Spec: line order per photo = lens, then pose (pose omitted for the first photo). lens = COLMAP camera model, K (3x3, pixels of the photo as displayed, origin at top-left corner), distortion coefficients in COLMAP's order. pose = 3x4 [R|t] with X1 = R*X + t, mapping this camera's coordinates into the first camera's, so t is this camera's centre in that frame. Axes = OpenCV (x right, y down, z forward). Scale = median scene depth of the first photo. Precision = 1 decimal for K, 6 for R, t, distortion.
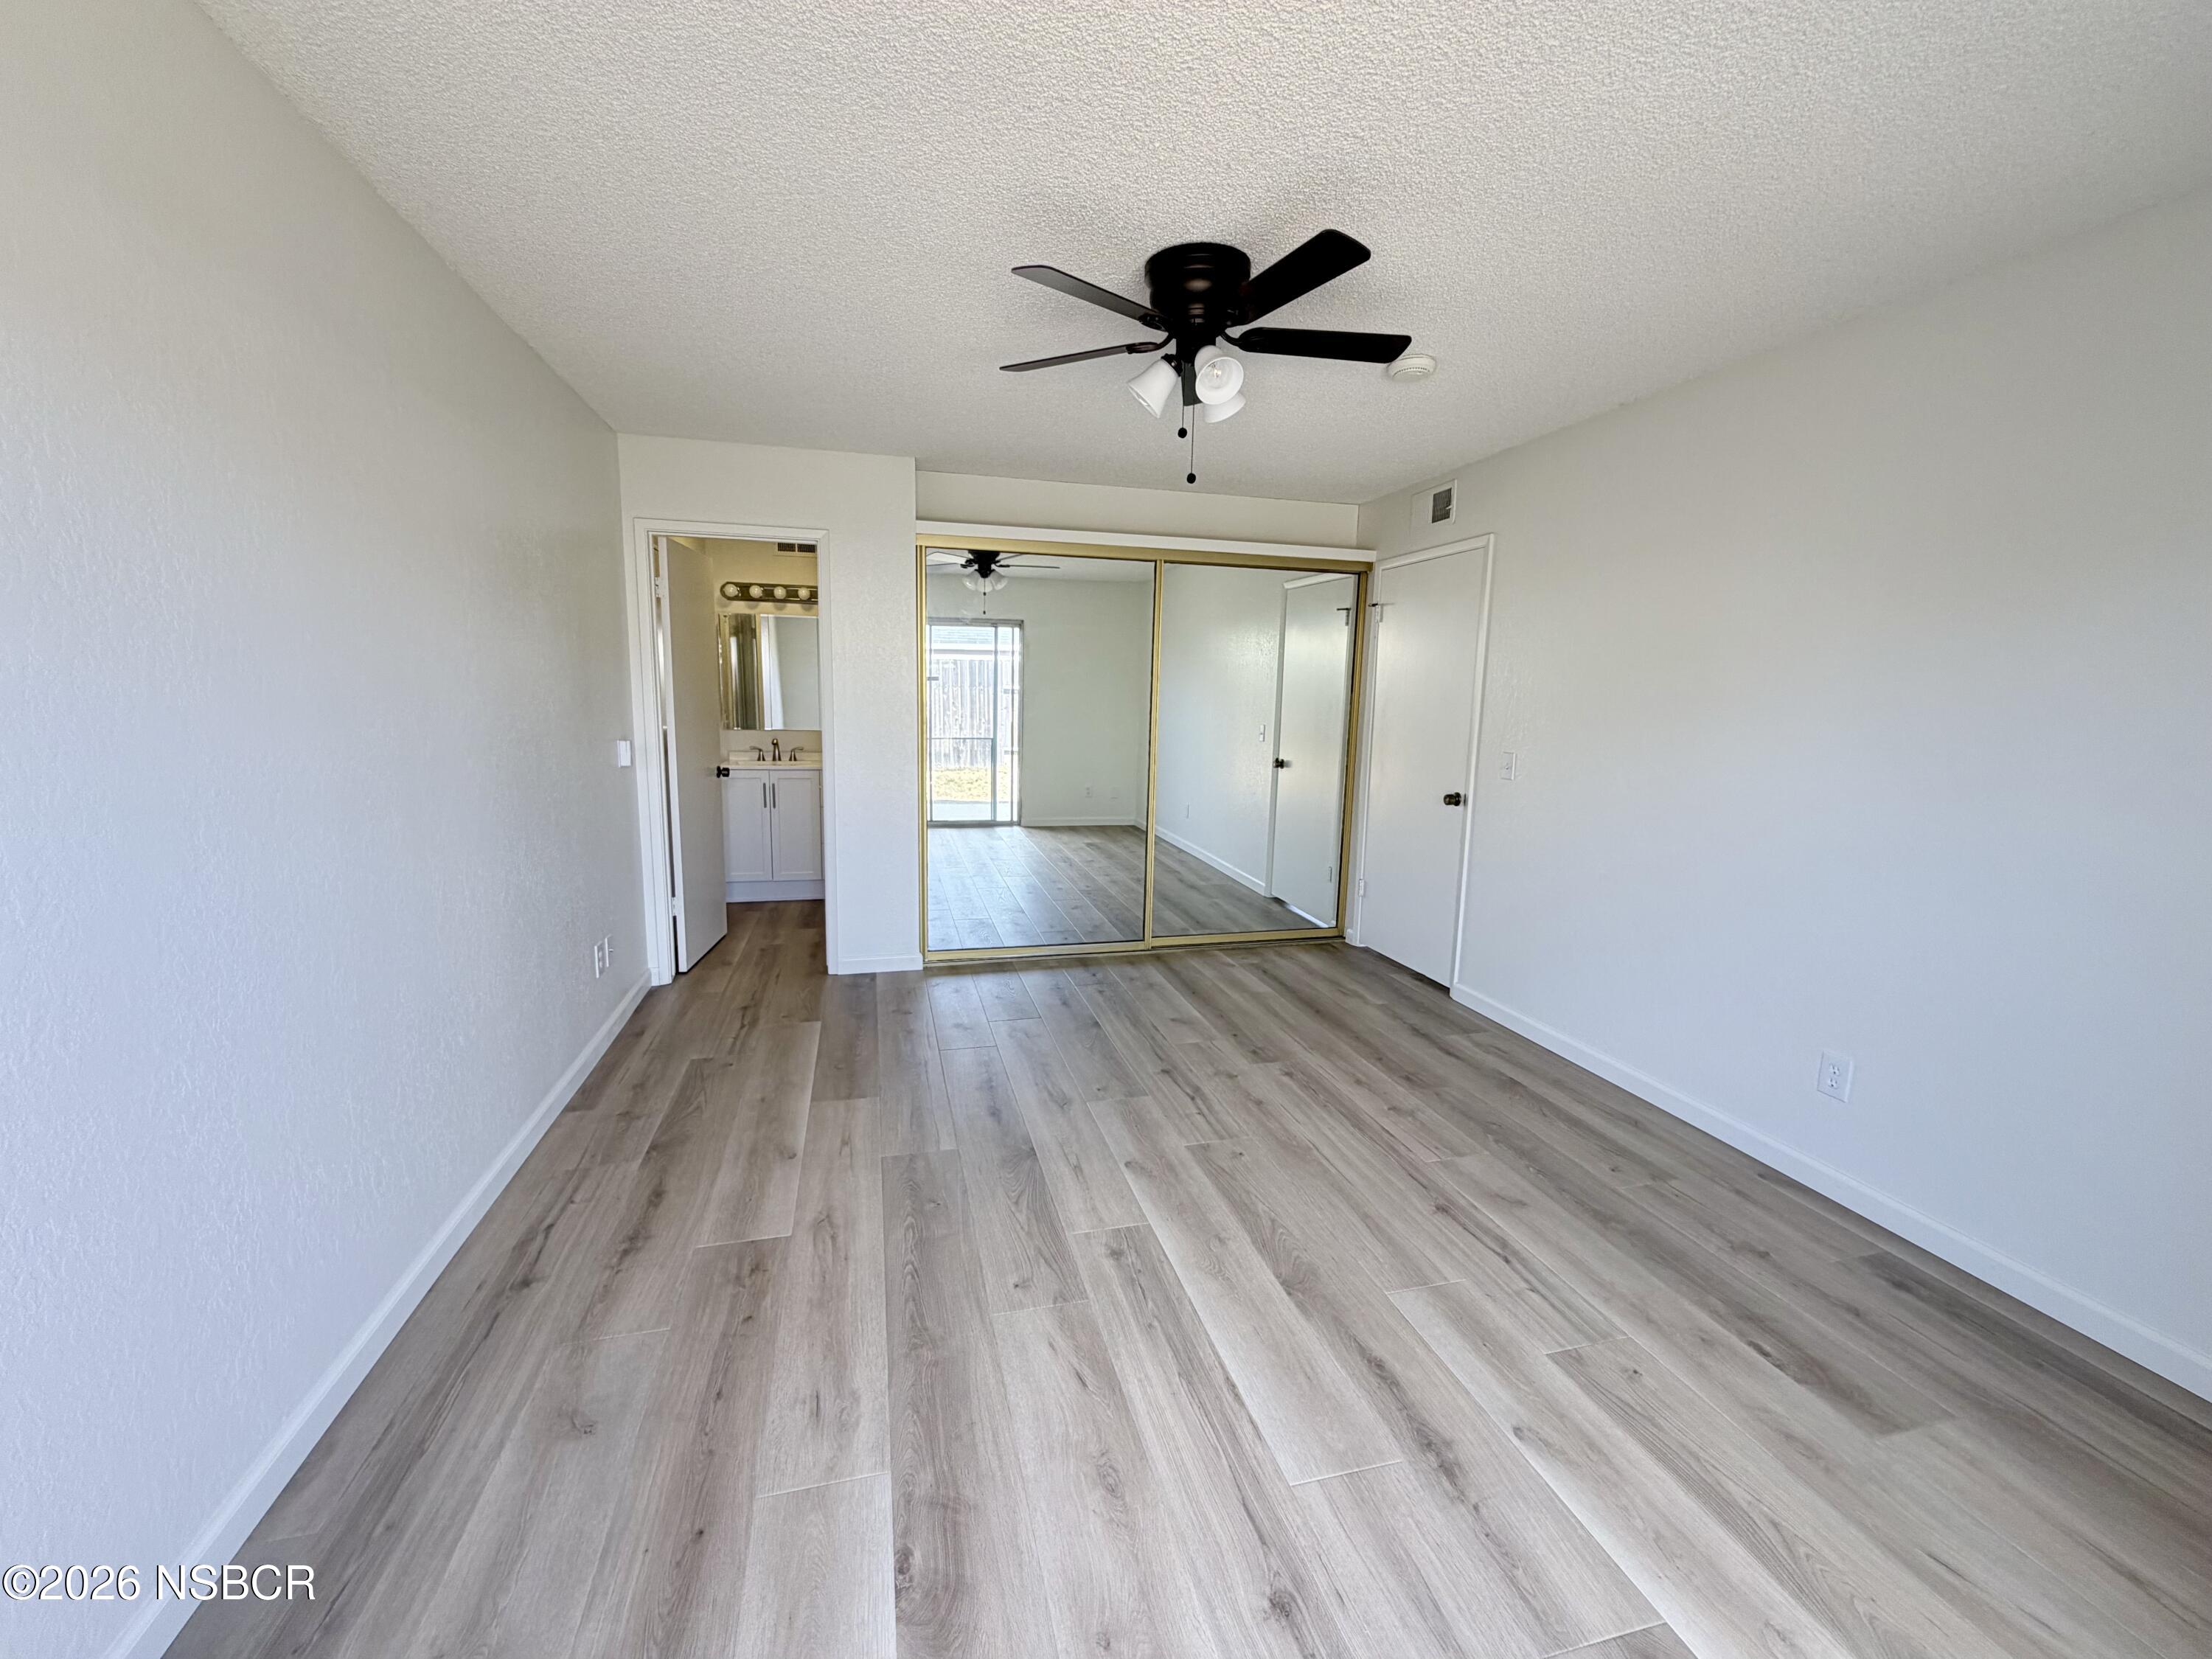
lens RADIAL K [[882.3, 0, 1104.2], [0, 882.3, 827.4], [0, 0, 1]] dist [0.000653, 0.000073]
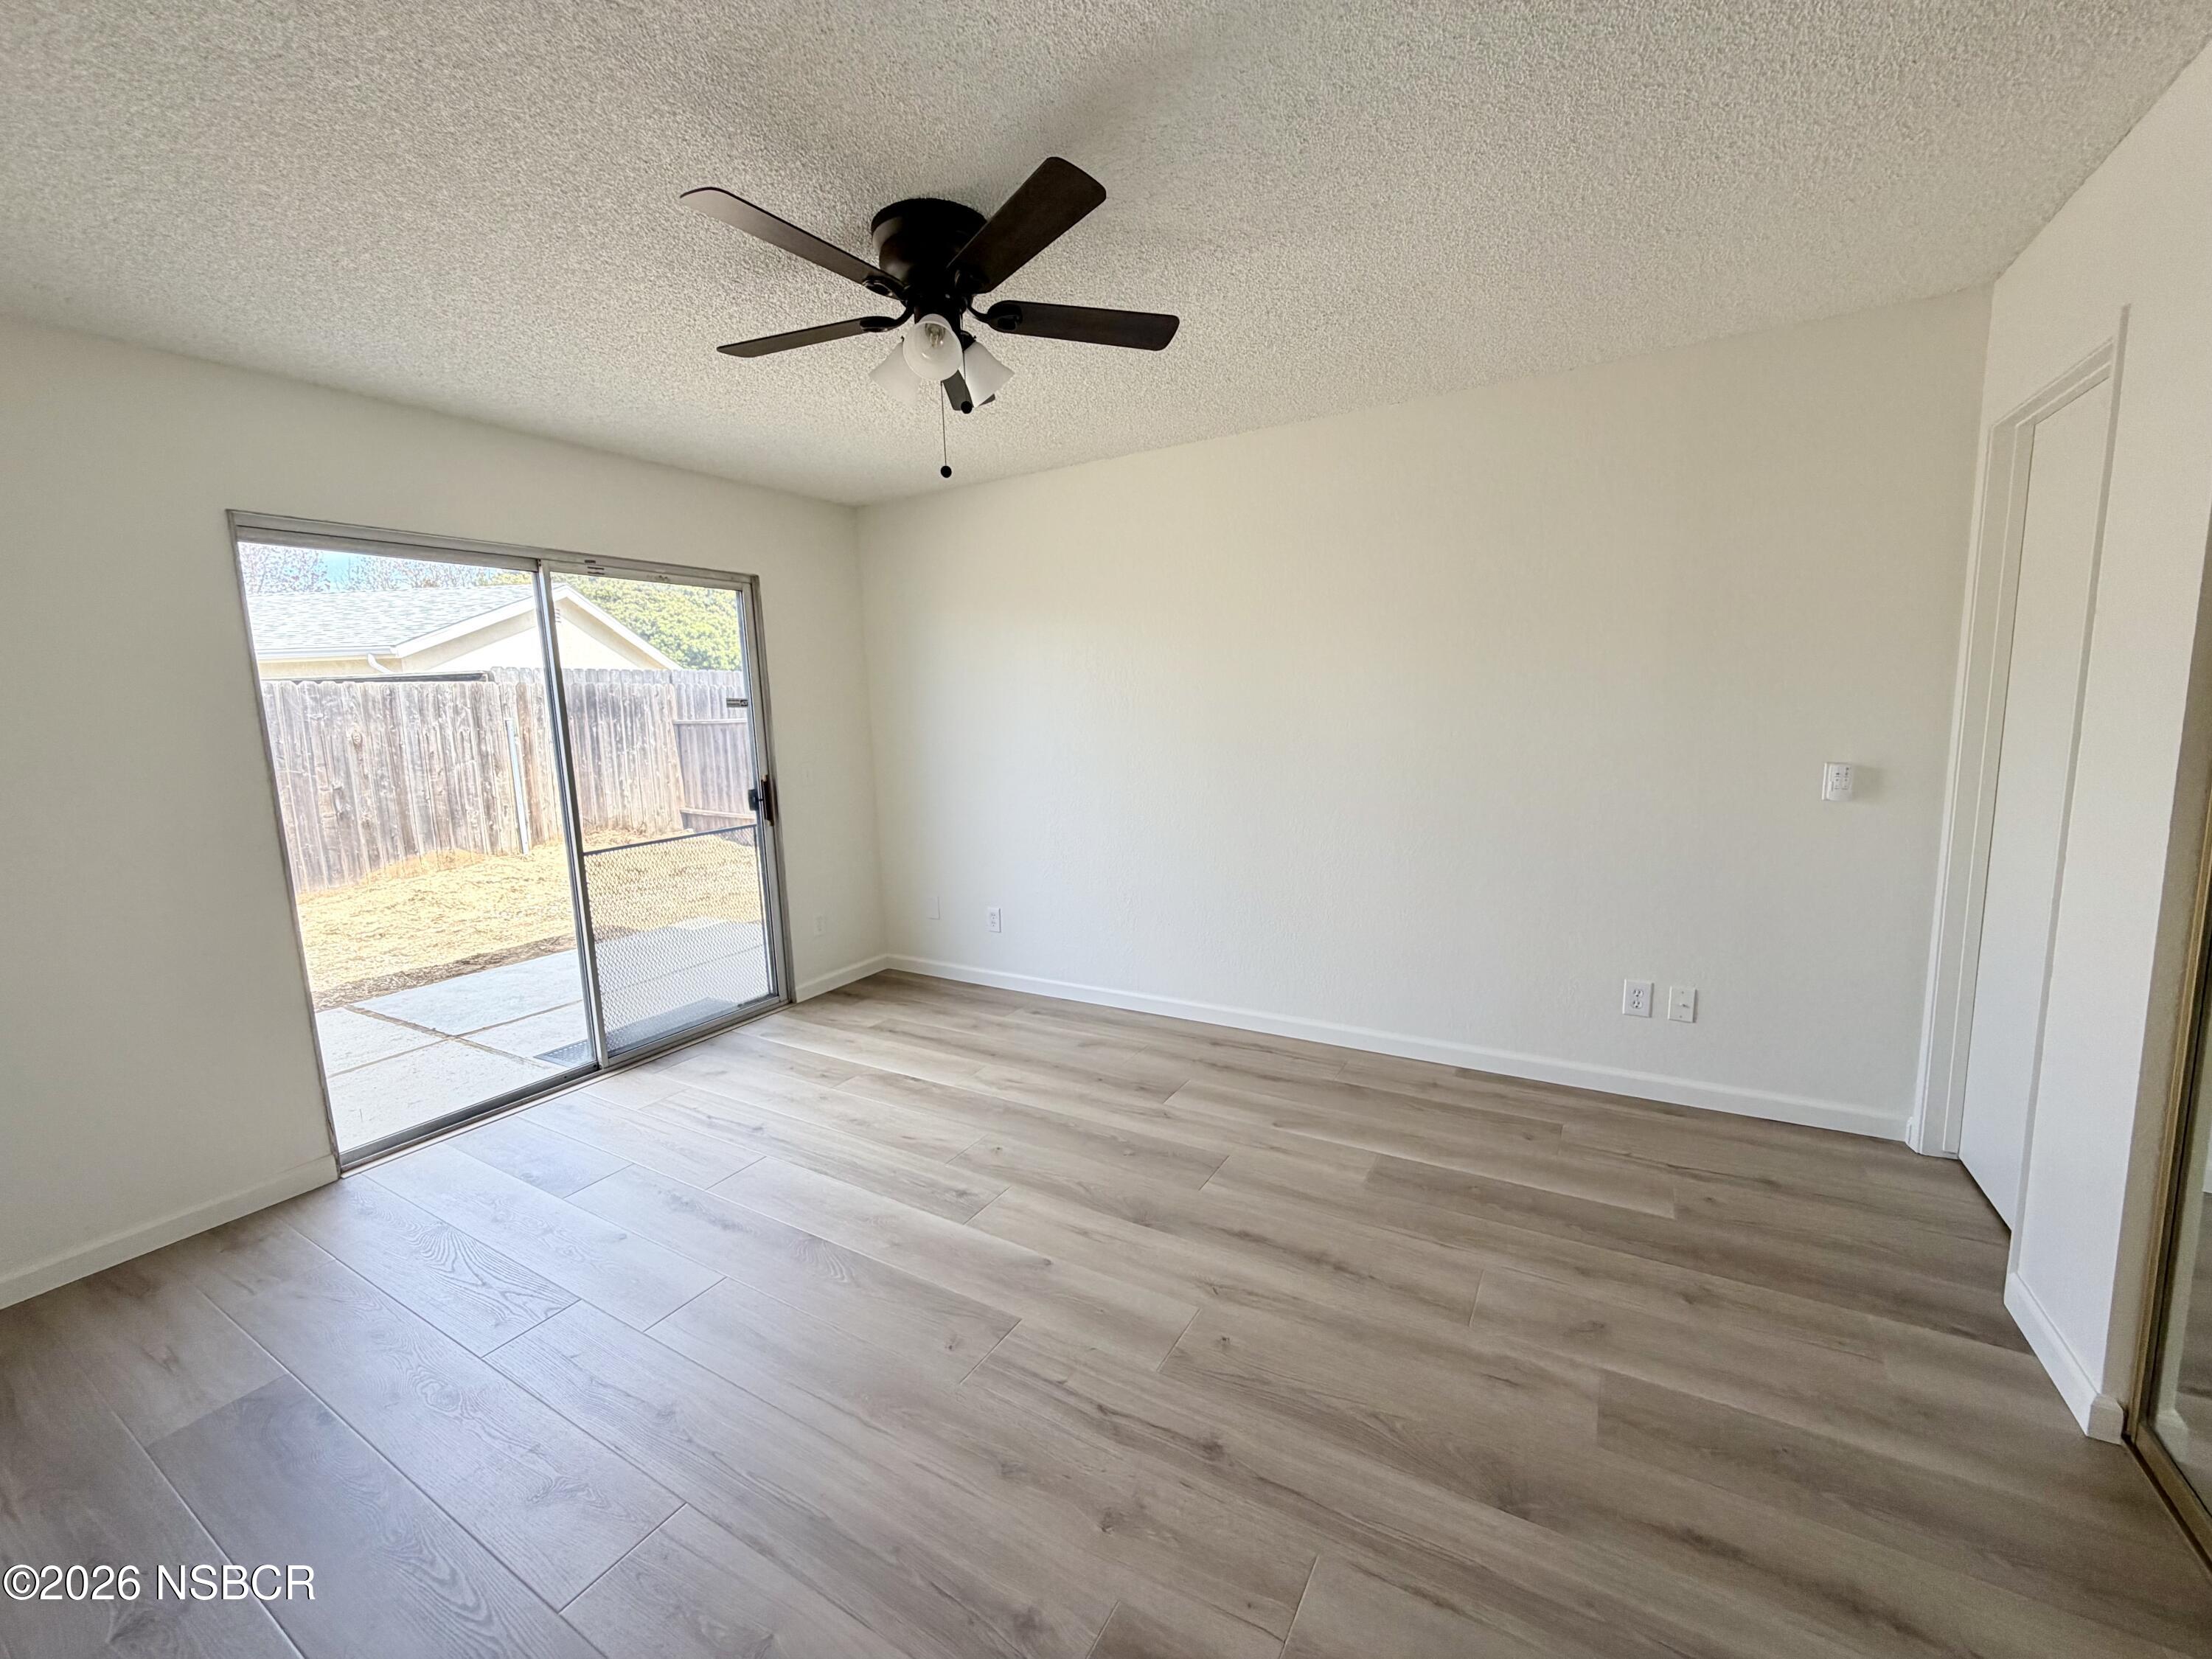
lens RADIAL K [[882.3, 0, 1110.6], [0, 882.3, 826.6], [0, 0, 1]] dist [0.000653, 0.000073]
pose [[-0.707710, 0.101128, -0.699228, 0.566572], [-0.086809, 0.969756, 0.228116, -0.242810], [0.701150, 0.222140, -0.677527, 1.597328]]
